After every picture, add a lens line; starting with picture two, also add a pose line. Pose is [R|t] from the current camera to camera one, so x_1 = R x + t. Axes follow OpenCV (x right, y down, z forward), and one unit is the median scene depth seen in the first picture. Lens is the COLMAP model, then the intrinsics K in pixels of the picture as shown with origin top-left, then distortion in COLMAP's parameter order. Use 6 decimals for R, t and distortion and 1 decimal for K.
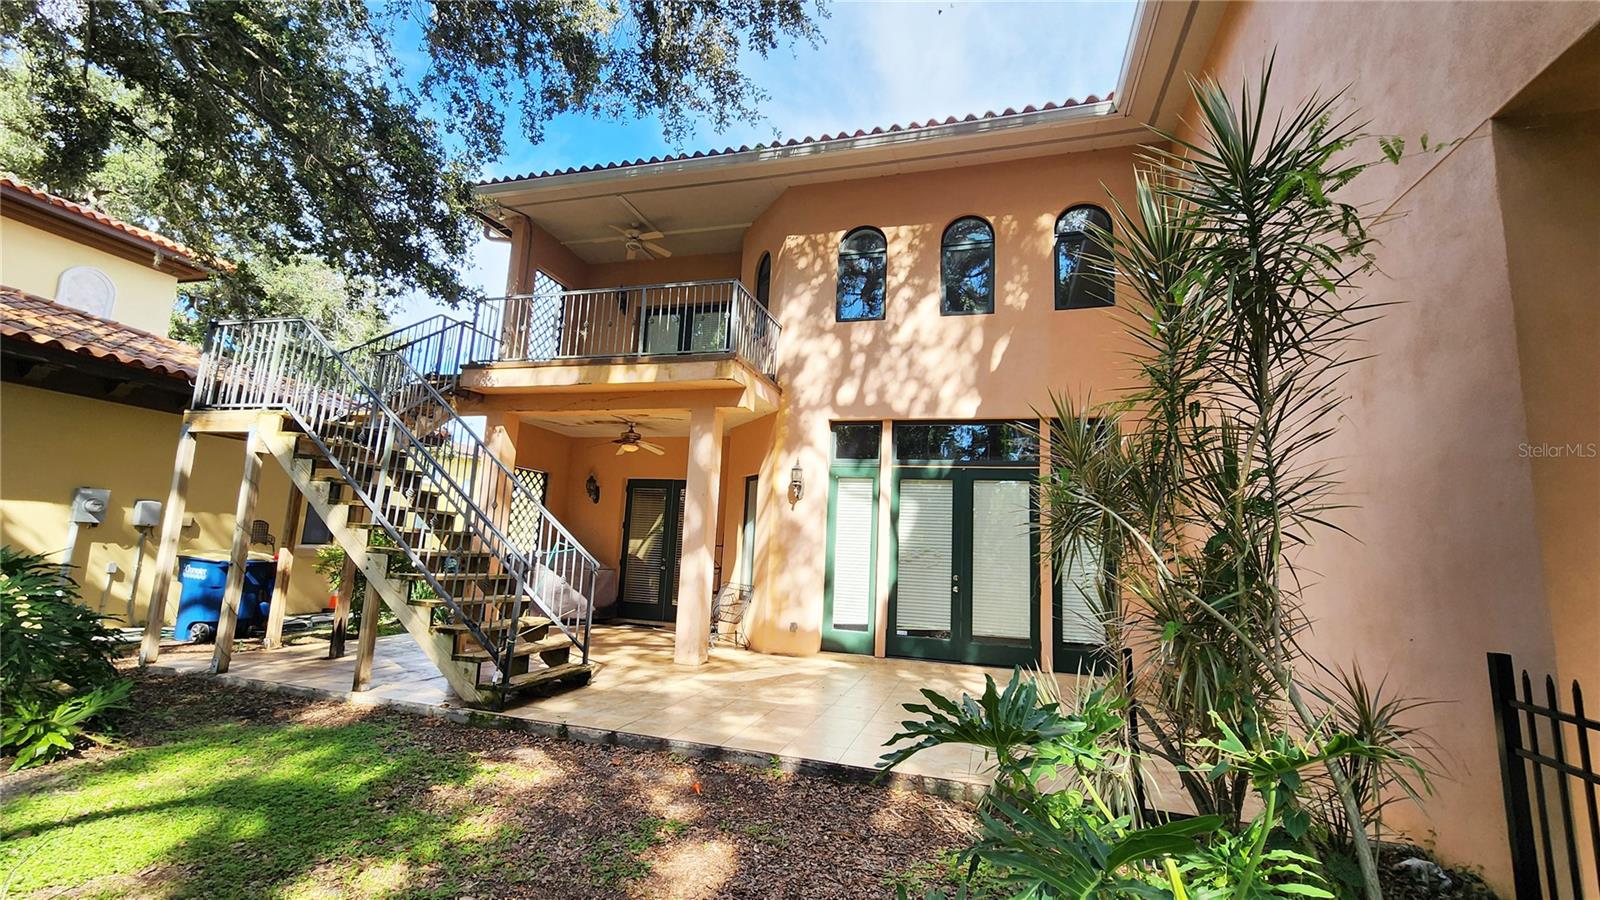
lens RADIAL K [[657.9, 0, 795.2], [0, 657.9, 456.6], [0, 0, 1]] dist [-0.000120, 0.000176]
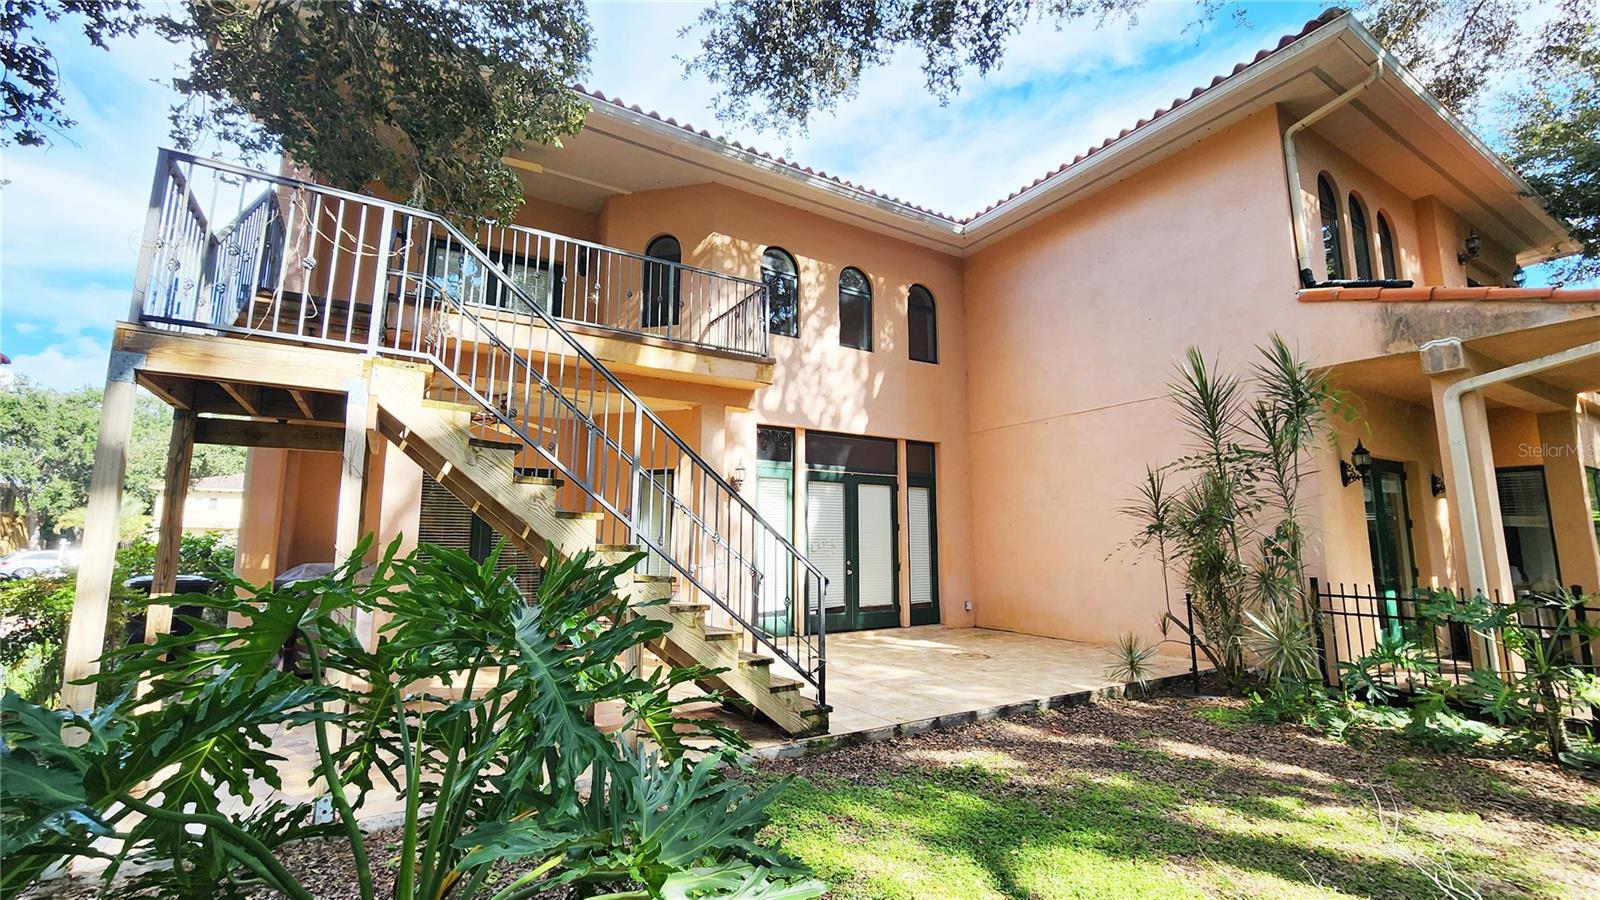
lens RADIAL K [[657.9, 0, 795.2], [0, 657.9, 456.6], [0, 0, 1]] dist [-0.000120, 0.000176]
pose [[0.667534, 0.047810, 0.743043, -0.722711], [-0.075595, 0.997132, 0.003755, -0.010275], [-0.740732, -0.058677, 0.669233, 0.244921]]
